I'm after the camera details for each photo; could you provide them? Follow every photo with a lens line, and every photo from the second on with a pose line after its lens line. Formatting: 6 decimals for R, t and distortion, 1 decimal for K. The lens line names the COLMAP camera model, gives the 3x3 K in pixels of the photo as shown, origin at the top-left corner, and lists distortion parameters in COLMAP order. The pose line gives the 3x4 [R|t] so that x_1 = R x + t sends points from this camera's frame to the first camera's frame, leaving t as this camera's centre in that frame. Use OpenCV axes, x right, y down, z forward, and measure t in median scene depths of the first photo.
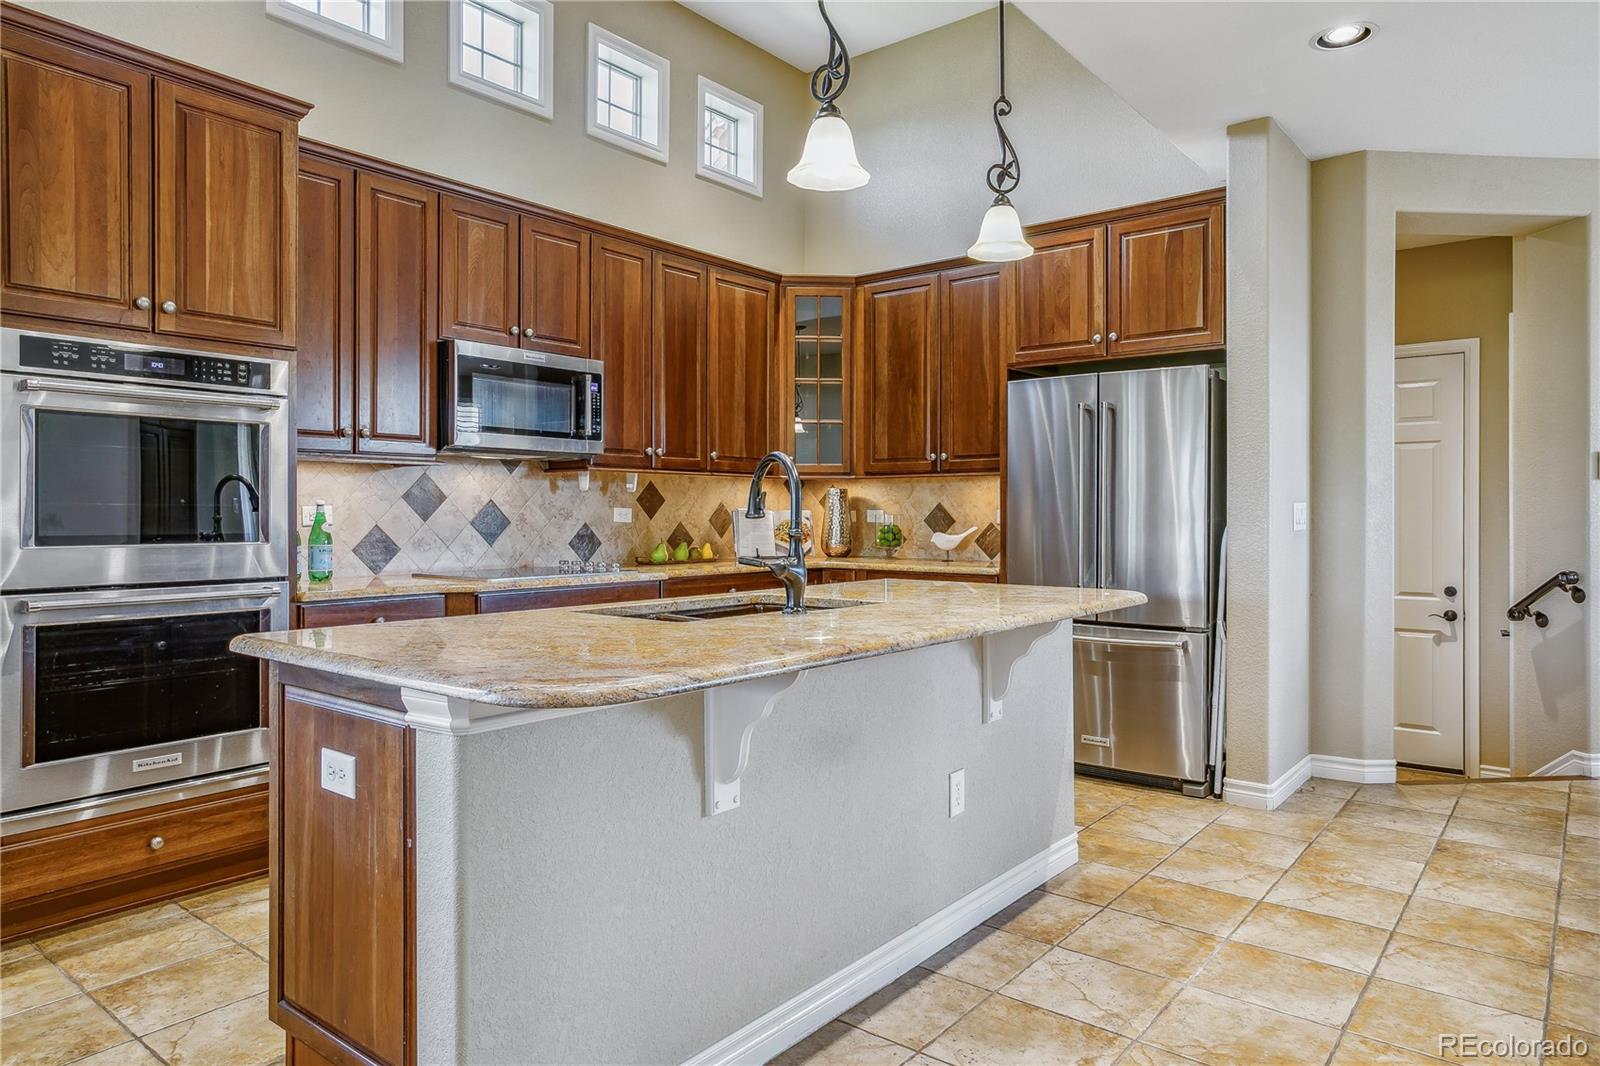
lens RADIAL K [[1006.5, 0, 822.4], [0, 1006.5, 523.8], [0, 0, 1]] dist [-0.020316, 0.016937]
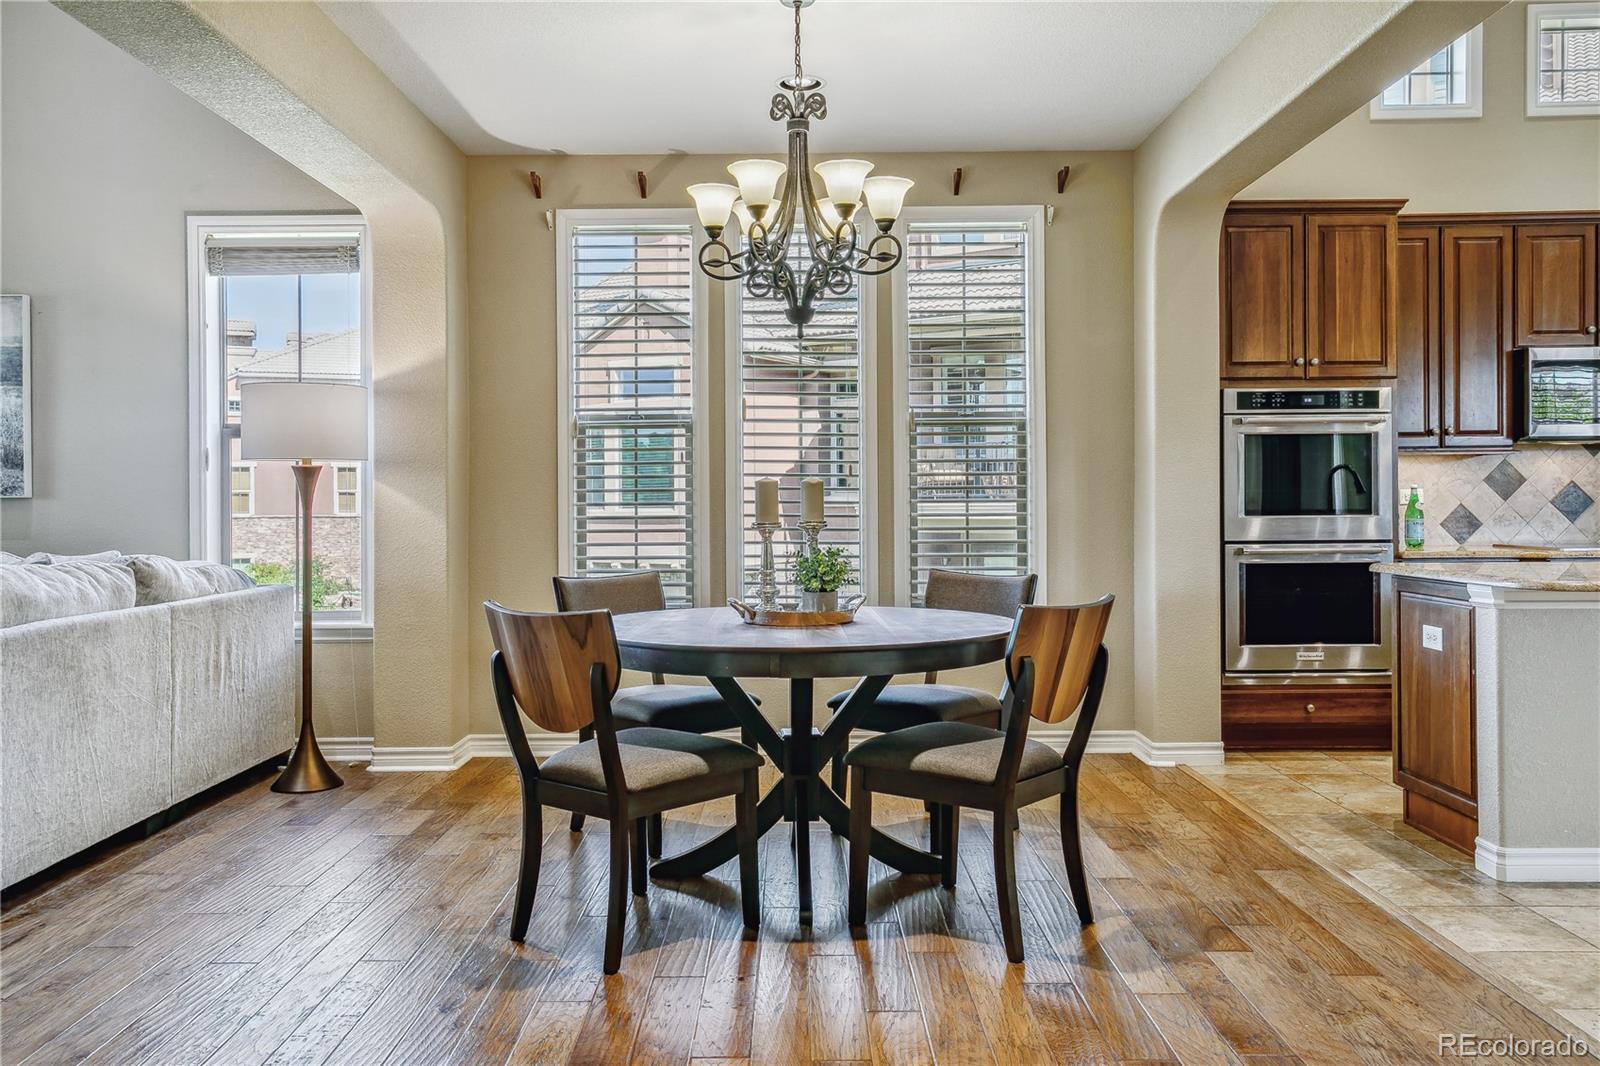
lens RADIAL K [[1307.8, 0, 749.0], [0, 1307.8, 491.9], [0, 0, 1]] dist [0.027703, 0.011281]
pose [[0.604336, -0.011693, -0.796644, 0.320346], [0.000763, 0.999900, -0.014098, 0.008886], [0.796729, 0.007912, 0.604285, -0.680096]]
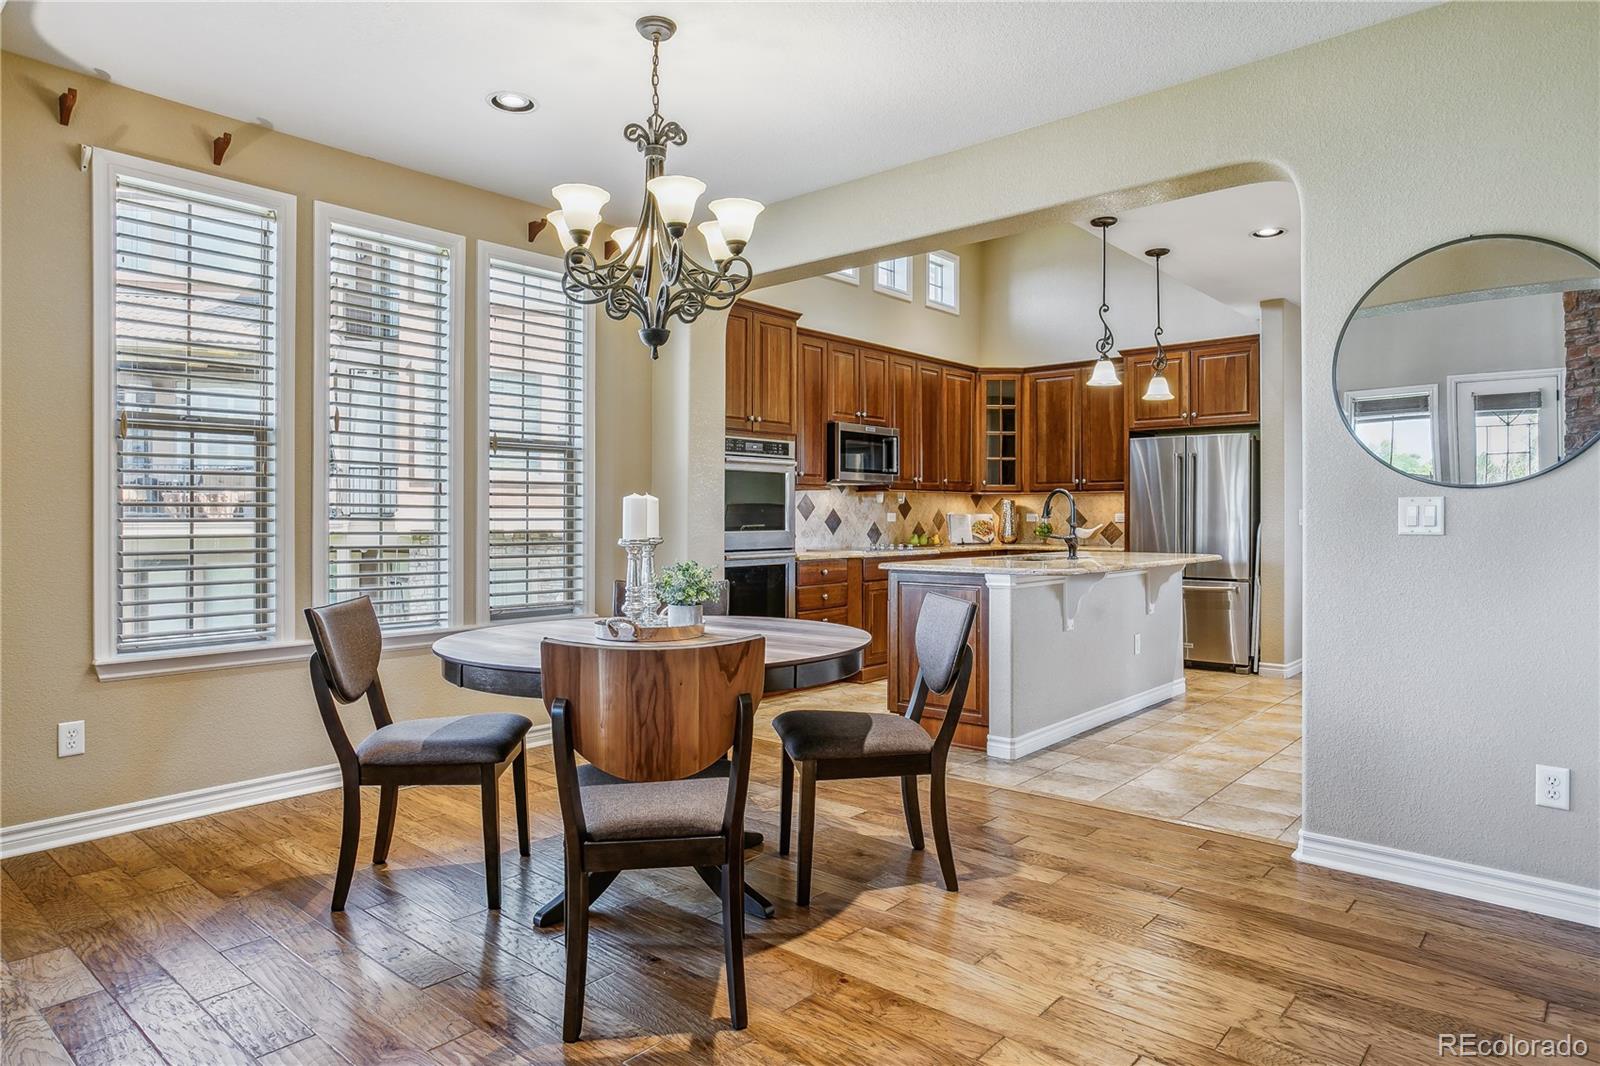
lens RADIAL K [[1006.5, 0, 809.3], [0, 1006.5, 527.3], [0, 0, 1]] dist [-0.020316, 0.016937]
pose [[0.999475, -0.001616, -0.032353, -0.353850], [0.001641, 0.999998, 0.000758, 0.008249], [0.032352, -0.000811, 0.999476, -0.840186]]
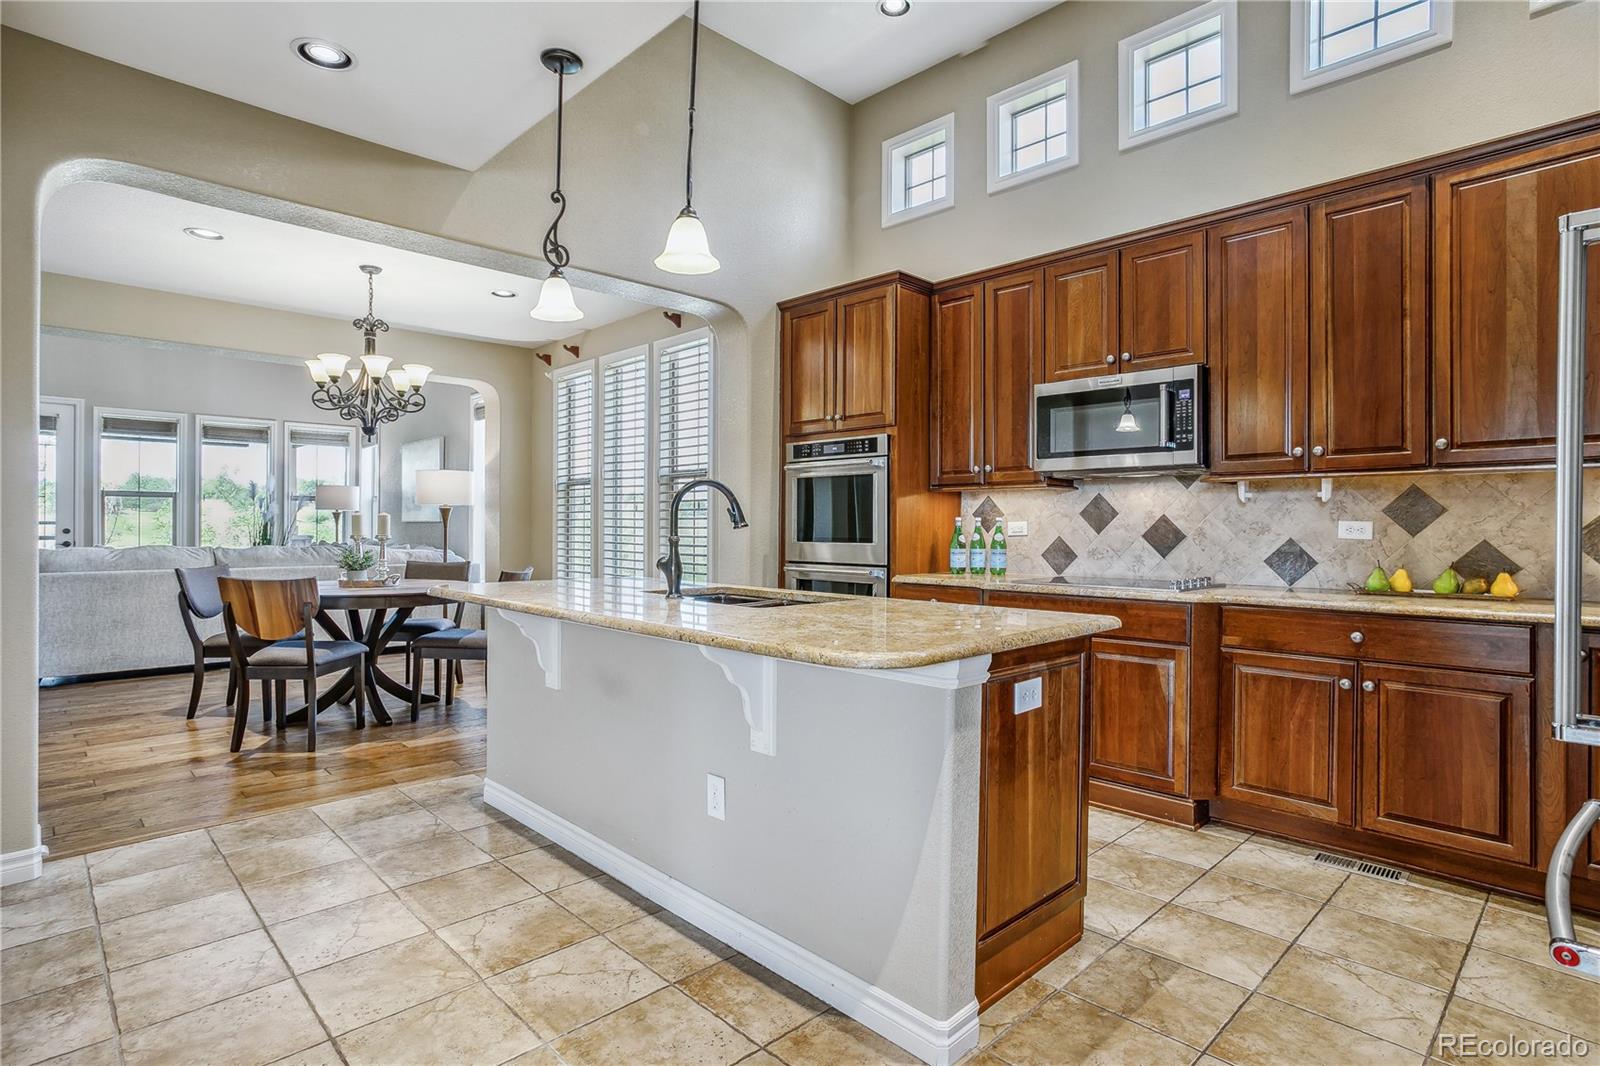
lens RADIAL K [[849.0, 0, 795.1], [0, 849.0, 534.3], [0, 0, 1]] dist [-0.032781, 0.000407]
pose [[-0.160533, 0.006889, -0.987006, 0.698100], [-0.015307, 0.999838, 0.009468, -0.006519], [0.986912, 0.016628, -0.160401, 0.872108]]
